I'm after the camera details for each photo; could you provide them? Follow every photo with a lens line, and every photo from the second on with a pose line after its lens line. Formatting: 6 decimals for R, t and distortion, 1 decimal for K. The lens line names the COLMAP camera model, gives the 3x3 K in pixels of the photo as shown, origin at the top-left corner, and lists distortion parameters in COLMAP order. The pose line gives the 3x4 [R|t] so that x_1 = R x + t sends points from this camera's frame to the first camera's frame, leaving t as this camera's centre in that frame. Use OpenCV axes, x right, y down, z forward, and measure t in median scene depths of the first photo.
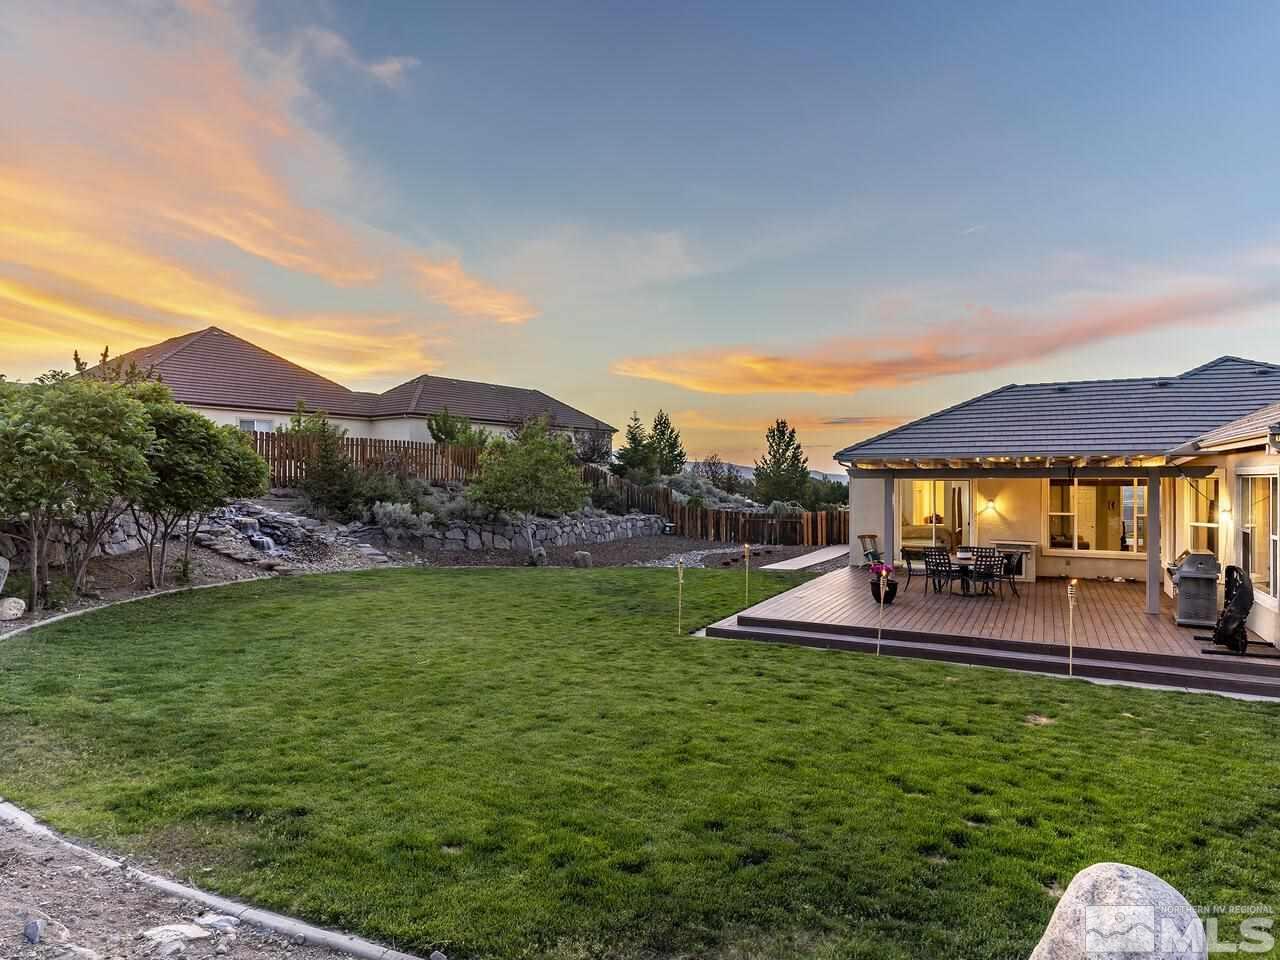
lens RADIAL K [[739.8, 0, 658.4], [0, 739.8, 483.9], [0, 0, 1]] dist [-0.003361, 0.000582]
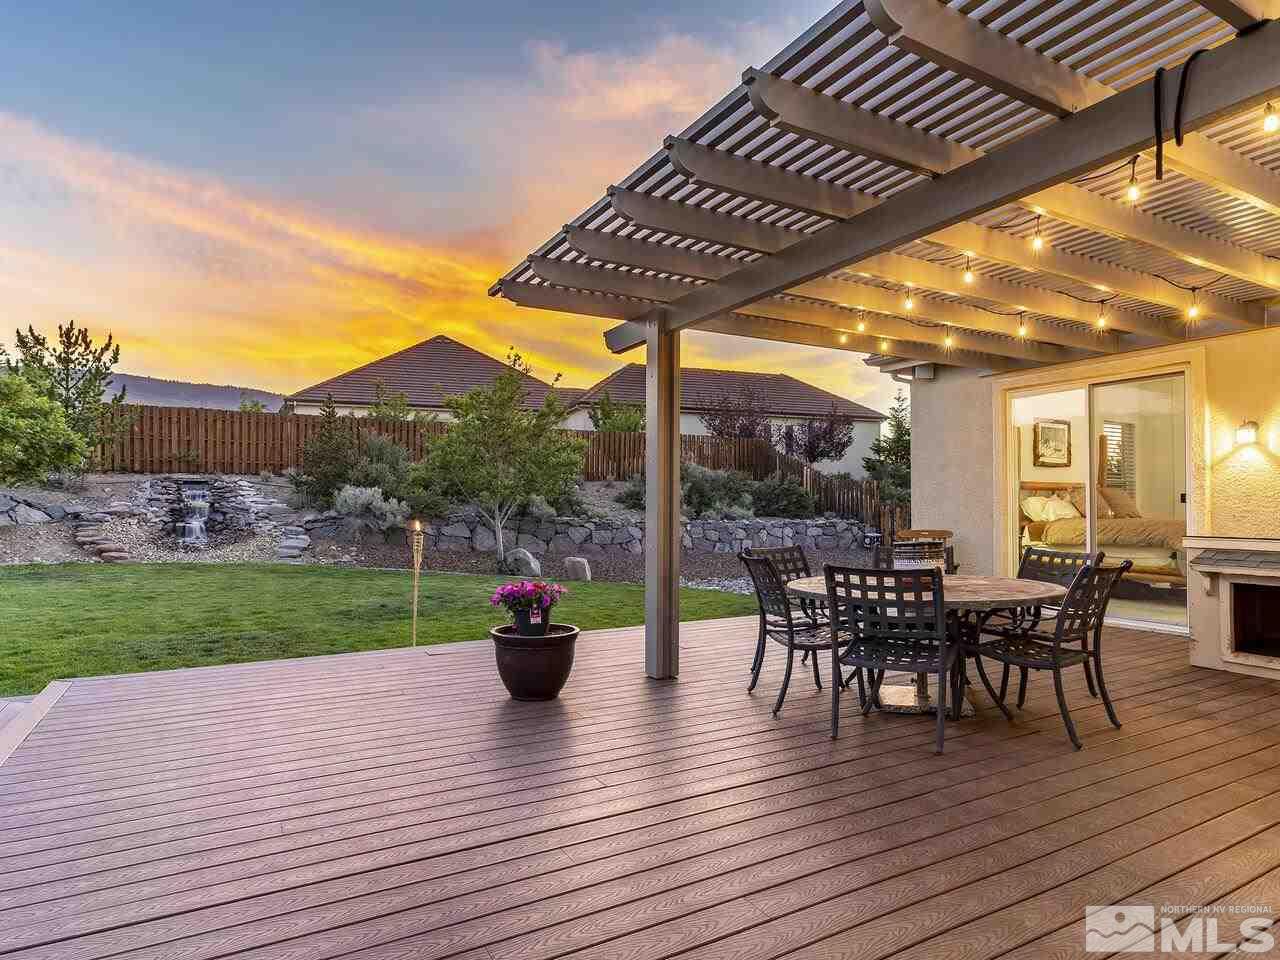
lens RADIAL K [[733.5, 0, 641.8], [0, 733.5, 478.3], [0, 0, 1]] dist [-0.006874, 0.003828]
pose [[0.834037, -0.021203, -0.551301, 0.258756], [-0.000275, 0.999245, -0.038847, 0.036309], [0.551708, 0.032551, 0.833402, 0.390978]]
